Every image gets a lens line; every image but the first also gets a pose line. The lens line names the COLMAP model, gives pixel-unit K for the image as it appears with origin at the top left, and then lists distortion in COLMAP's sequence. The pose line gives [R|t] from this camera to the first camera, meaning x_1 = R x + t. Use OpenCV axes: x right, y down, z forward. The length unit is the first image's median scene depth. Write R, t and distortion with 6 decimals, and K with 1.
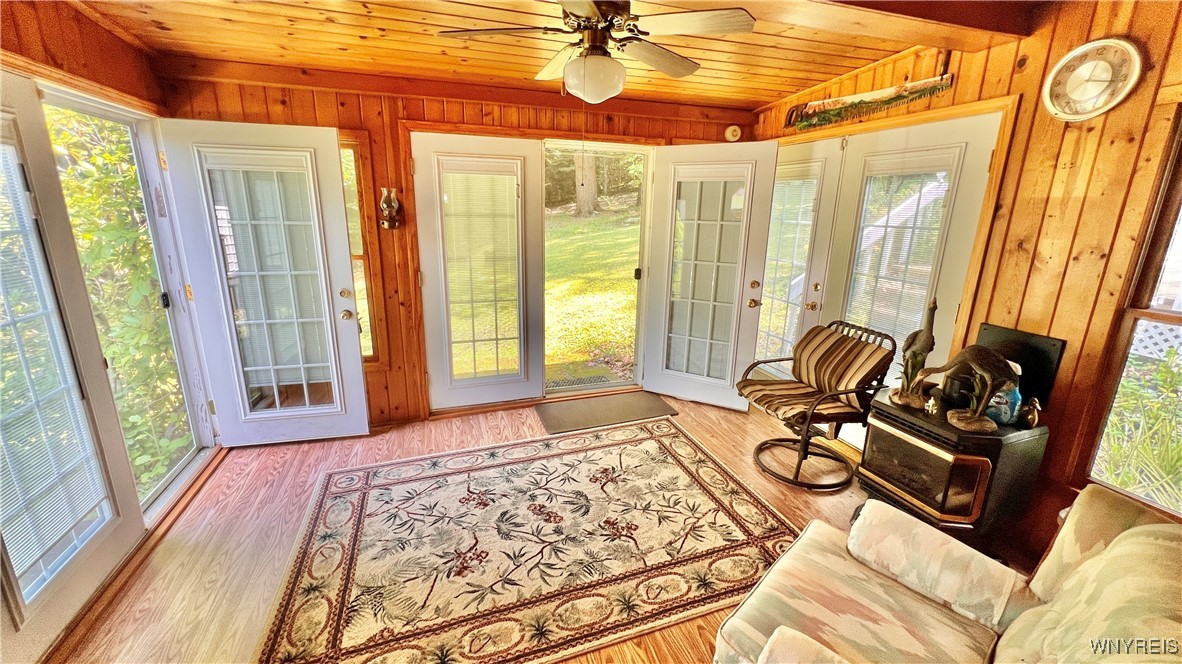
lens RADIAL K [[471.2, 0, 591.2], [0, 471.2, 329.2], [0, 0, 1]] dist [-0.002070, 0.000695]
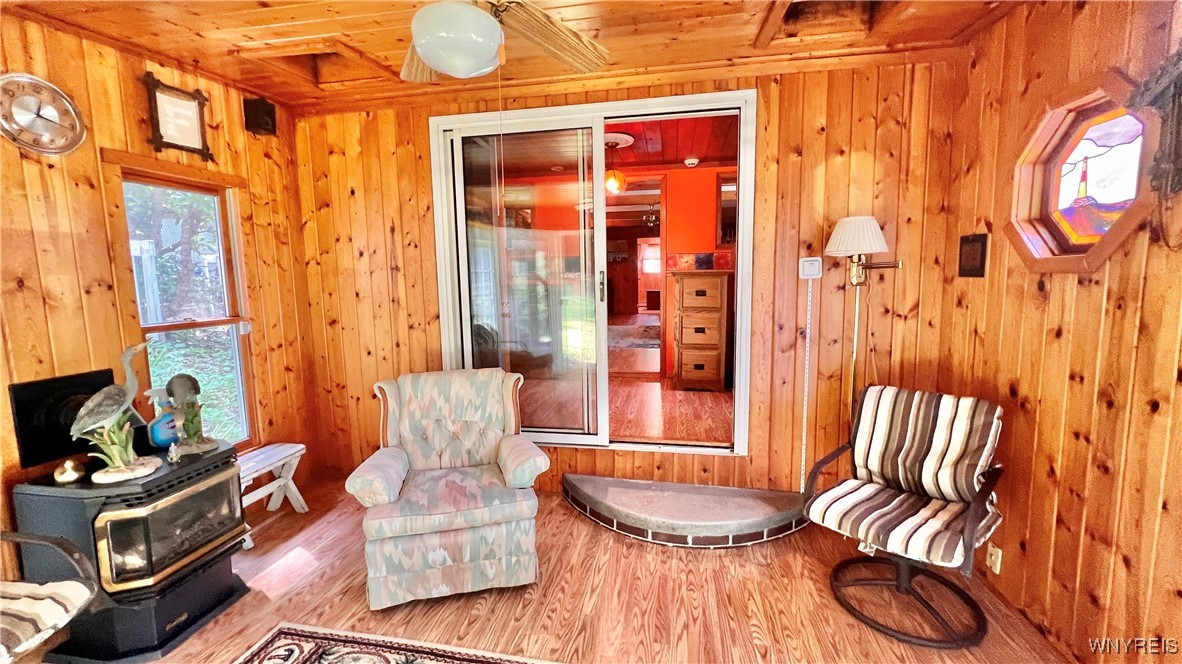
lens RADIAL K [[471.2, 0, 593.6], [0, 471.2, 328.6], [0, 0, 1]] dist [-0.002070, 0.000695]
pose [[-0.870910, -0.061670, 0.487558, -0.292495], [0.120348, 0.935124, 0.333256, -0.187465], [-0.476479, 0.348913, -0.806987, 0.875208]]
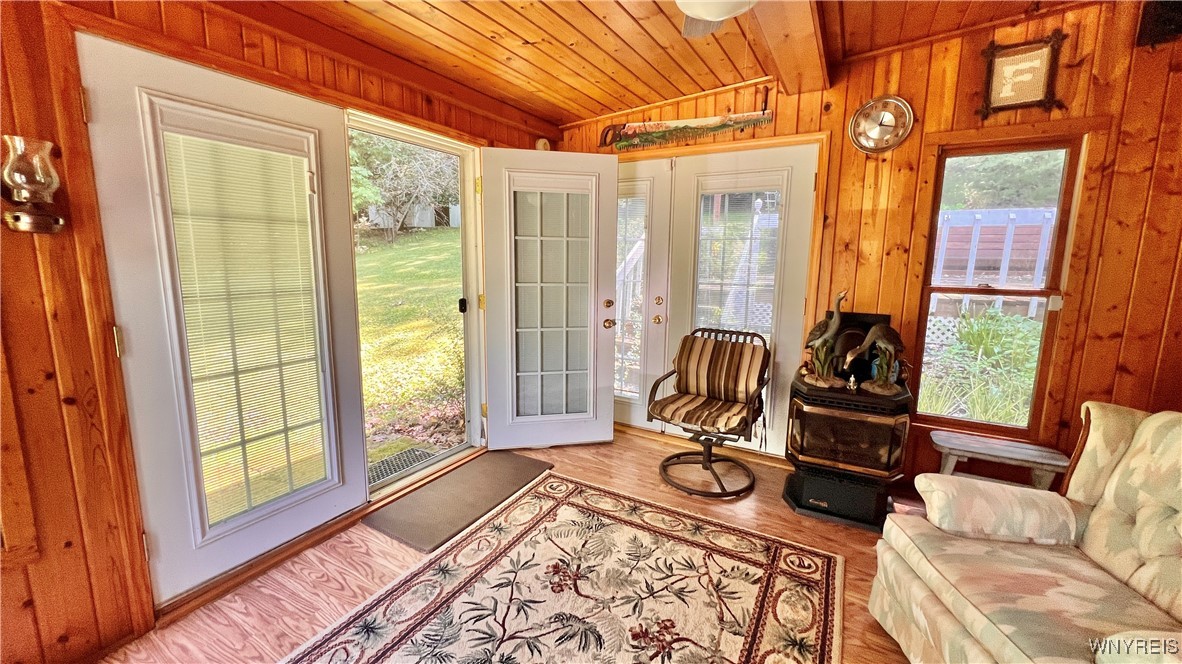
lens RADIAL K [[471.2, 0, 588.6], [0, 471.2, 329.7], [0, 0, 1]] dist [-0.002070, 0.000695]
pose [[0.753472, -0.109619, 0.648277, -0.338929], [0.167014, 0.985572, -0.027462, -0.027542], [-0.635913, 0.128964, 0.760909, 0.359207]]
